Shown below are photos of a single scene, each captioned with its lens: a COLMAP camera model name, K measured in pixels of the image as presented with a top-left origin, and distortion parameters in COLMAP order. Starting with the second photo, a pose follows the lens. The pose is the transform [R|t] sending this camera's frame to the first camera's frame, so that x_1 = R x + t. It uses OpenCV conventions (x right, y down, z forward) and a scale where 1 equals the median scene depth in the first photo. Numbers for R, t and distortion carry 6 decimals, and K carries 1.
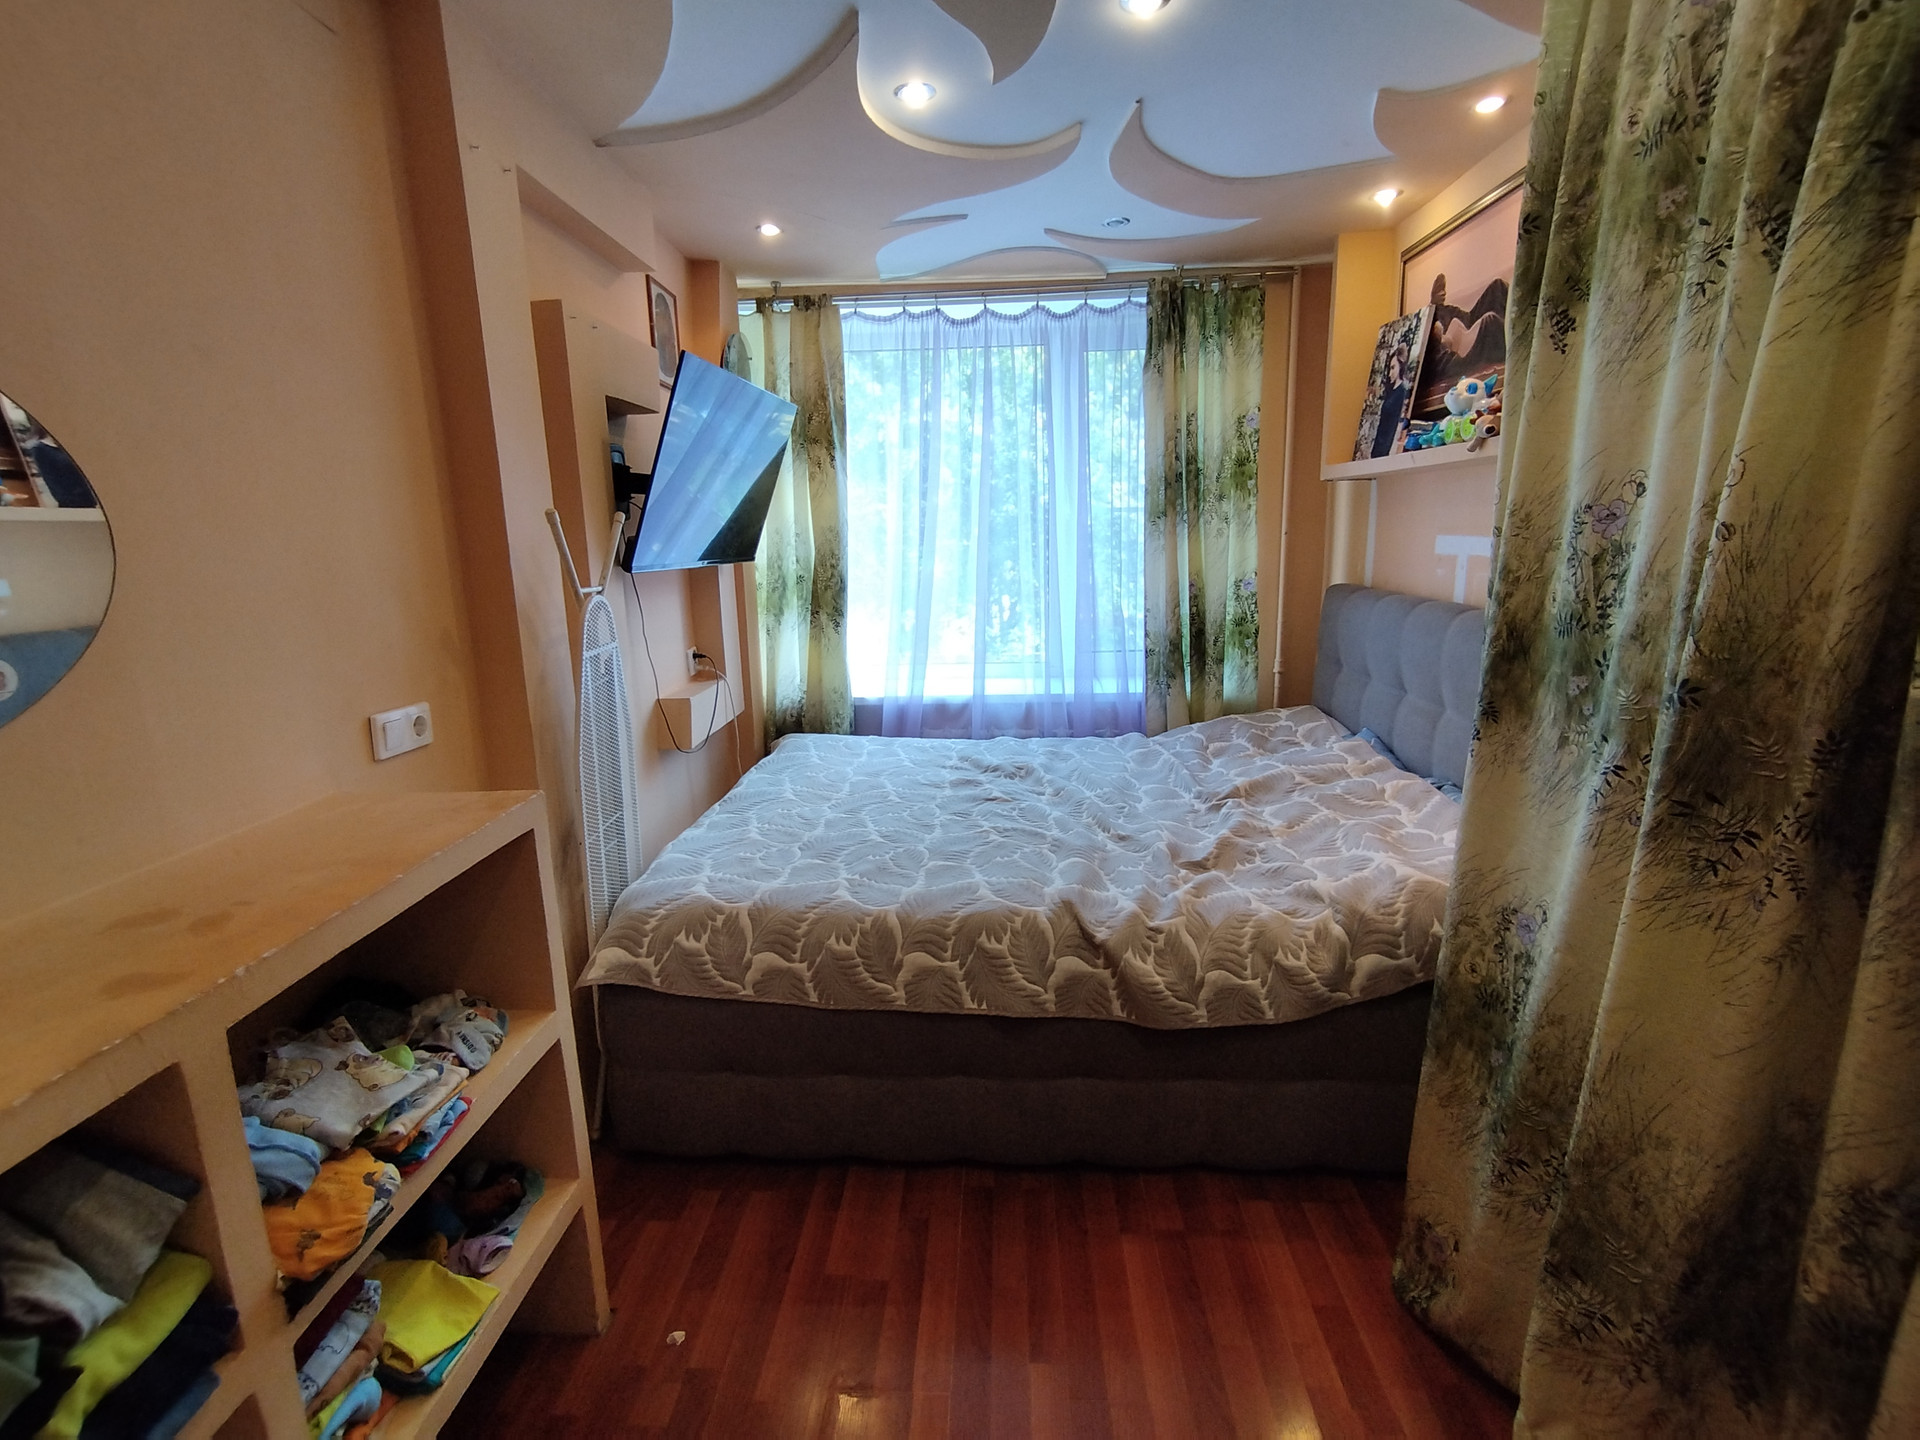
lens RADIAL K [[876.1, 0, 960.1], [0, 876.1, 725.9], [0, 0, 1]] dist [-0.005186, -0.000198]
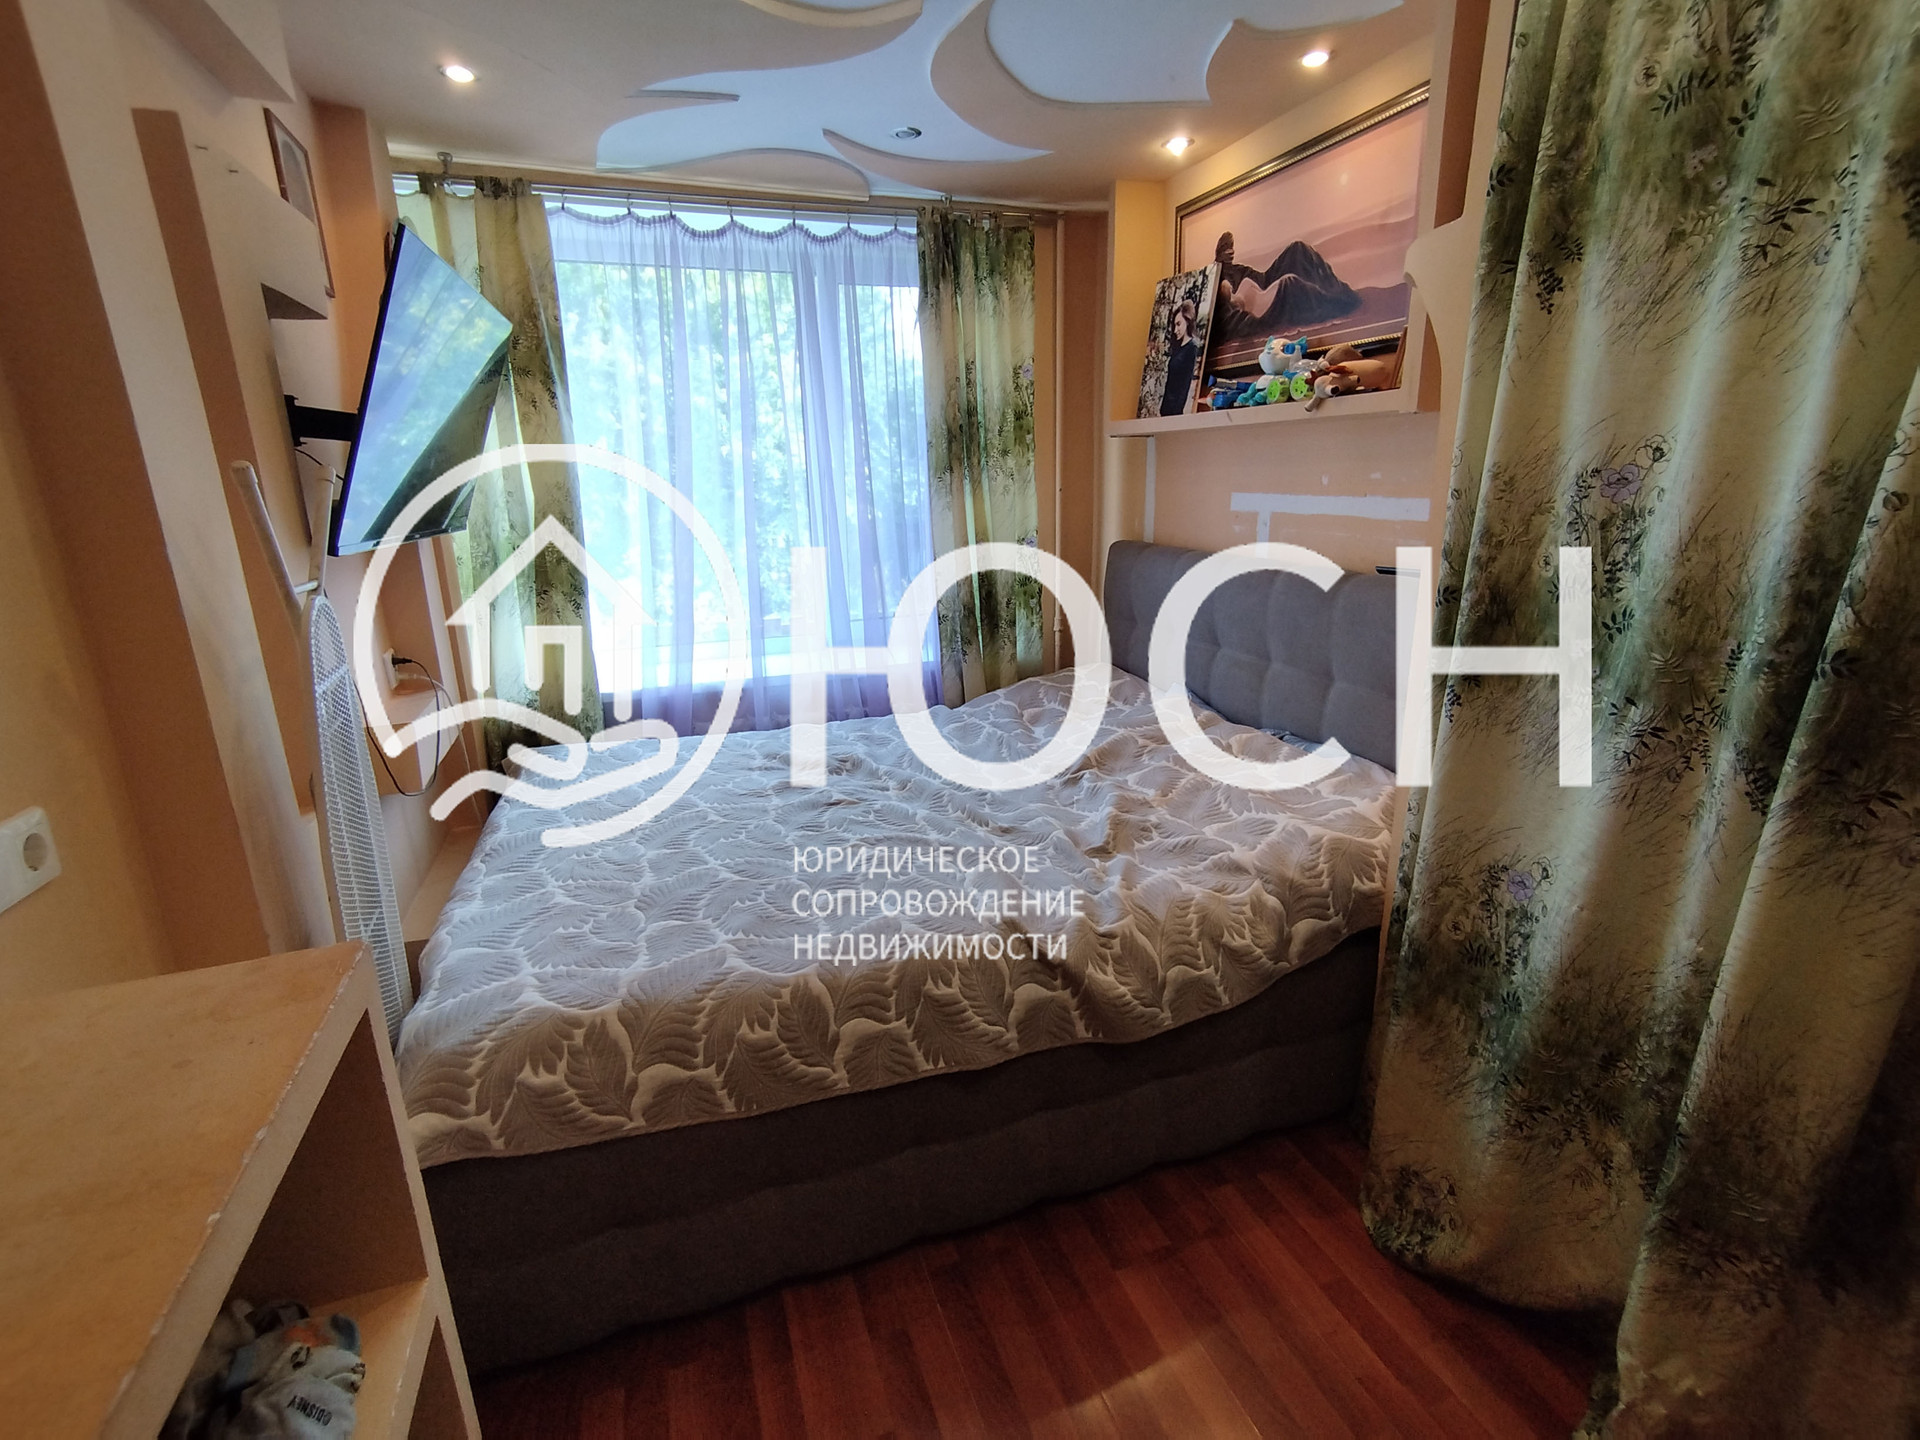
lens RADIAL K [[873.5, 0, 962.4], [0, 873.5, 724.3], [0, 0, 1]] dist [-0.015938, 0.007518]
pose [[0.920251, -0.104270, 0.377182, -0.230557], [0.085033, 0.994099, 0.067350, -0.057857], [-0.381979, -0.029906, 0.923687, 0.223144]]
